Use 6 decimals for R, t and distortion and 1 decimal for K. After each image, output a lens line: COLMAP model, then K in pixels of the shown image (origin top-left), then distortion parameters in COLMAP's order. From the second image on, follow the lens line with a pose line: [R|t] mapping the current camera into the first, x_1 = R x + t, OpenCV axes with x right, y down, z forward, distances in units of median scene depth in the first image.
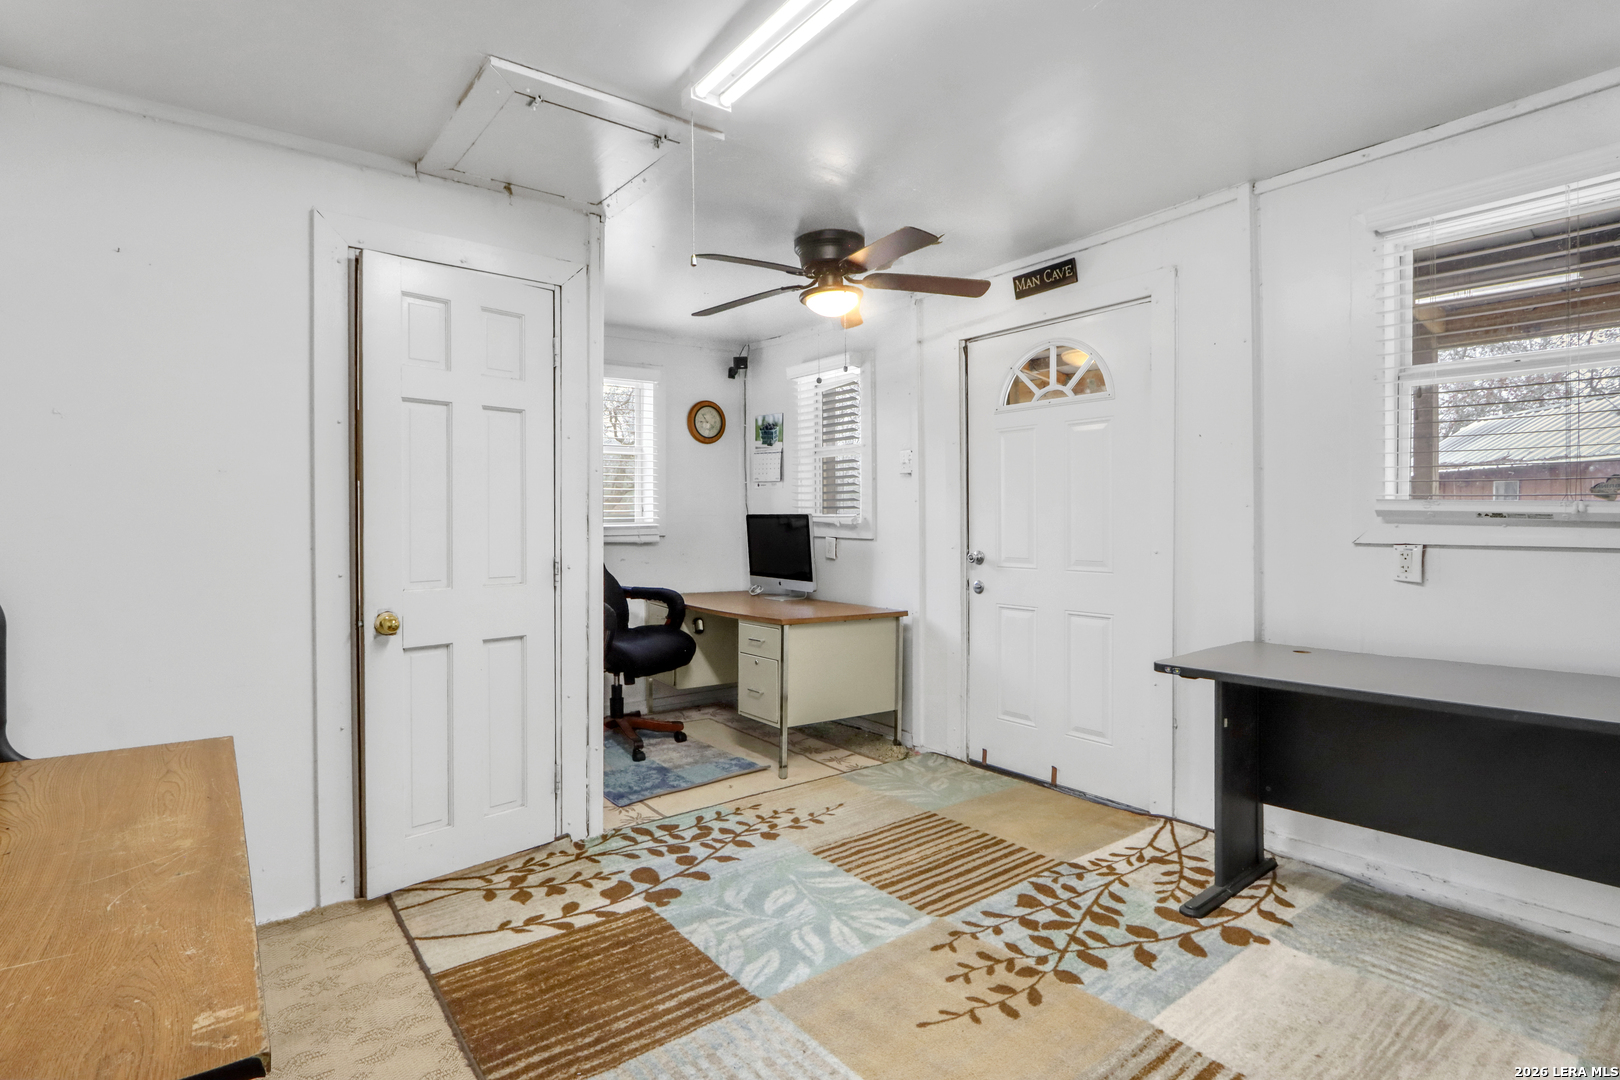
lens RADIAL K [[788.8, 0, 805.7], [0, 788.8, 531.0], [0, 0, 1]] dist [-0.019540, 0.000329]
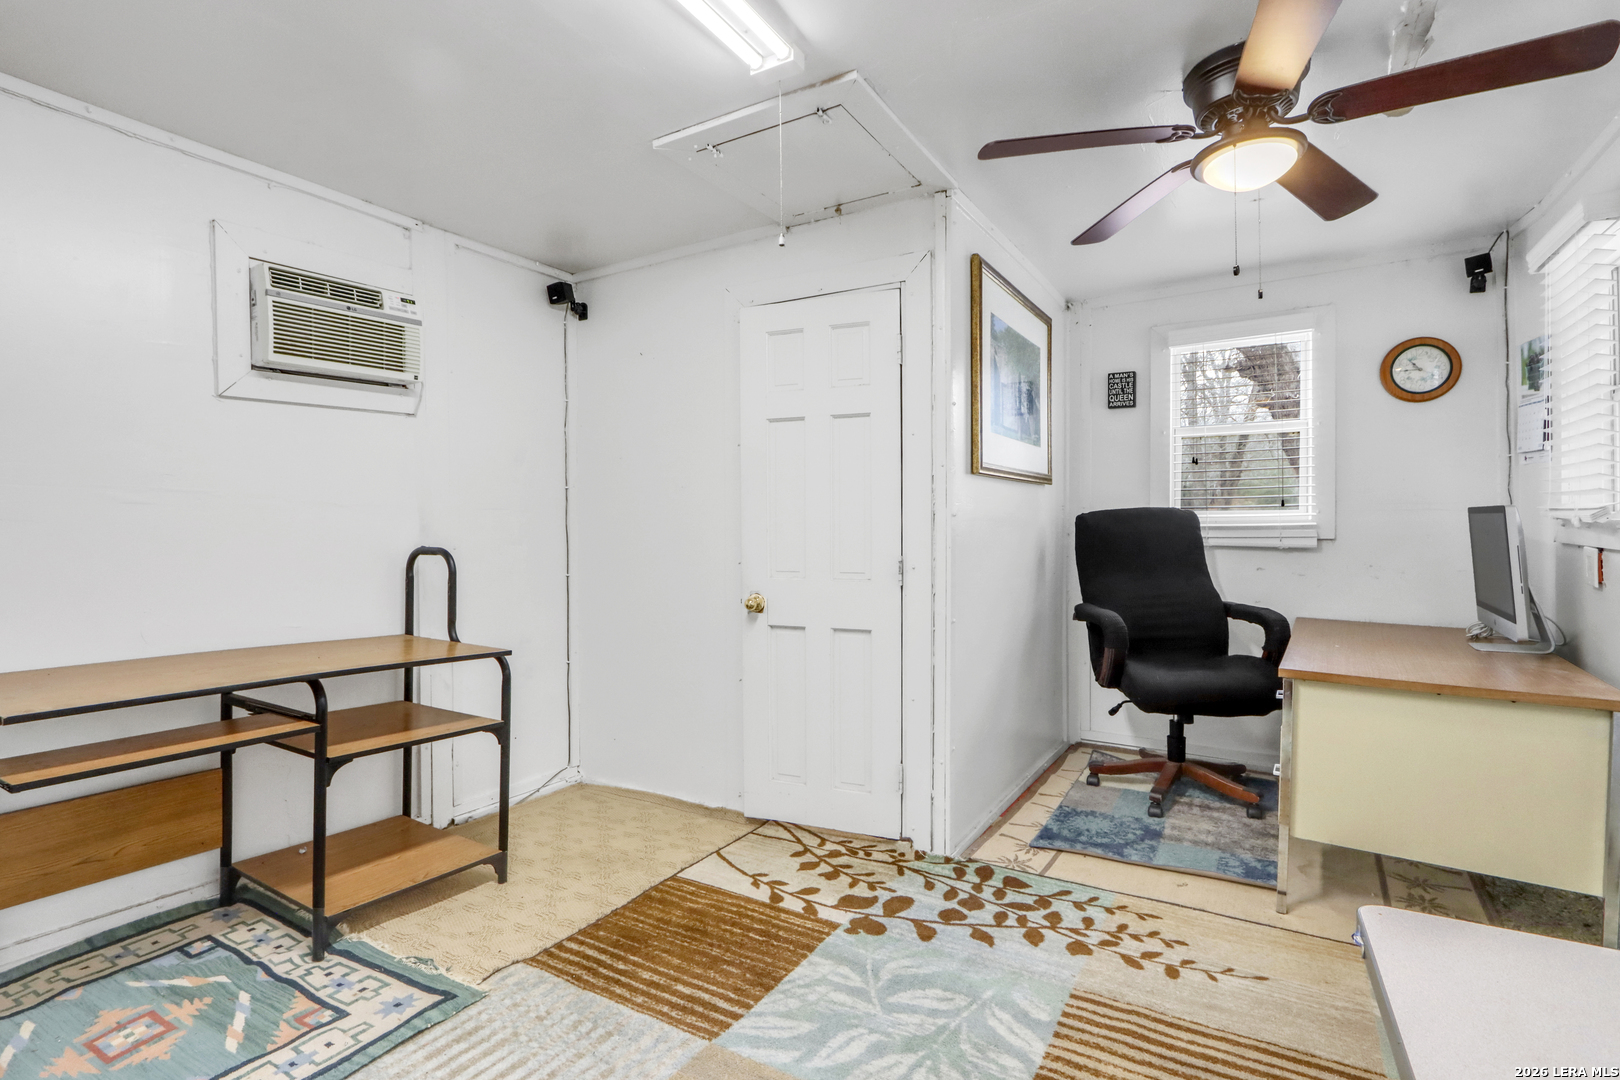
lens RADIAL K [[788.8, 0, 805.7], [0, 788.8, 531.0], [0, 0, 1]] dist [-0.019540, 0.000329]
pose [[0.358129, 0.008013, -0.933638, 0.563019], [-0.006687, 0.999960, 0.006017, -0.004254], [0.933648, 0.004088, 0.358169, 0.520497]]
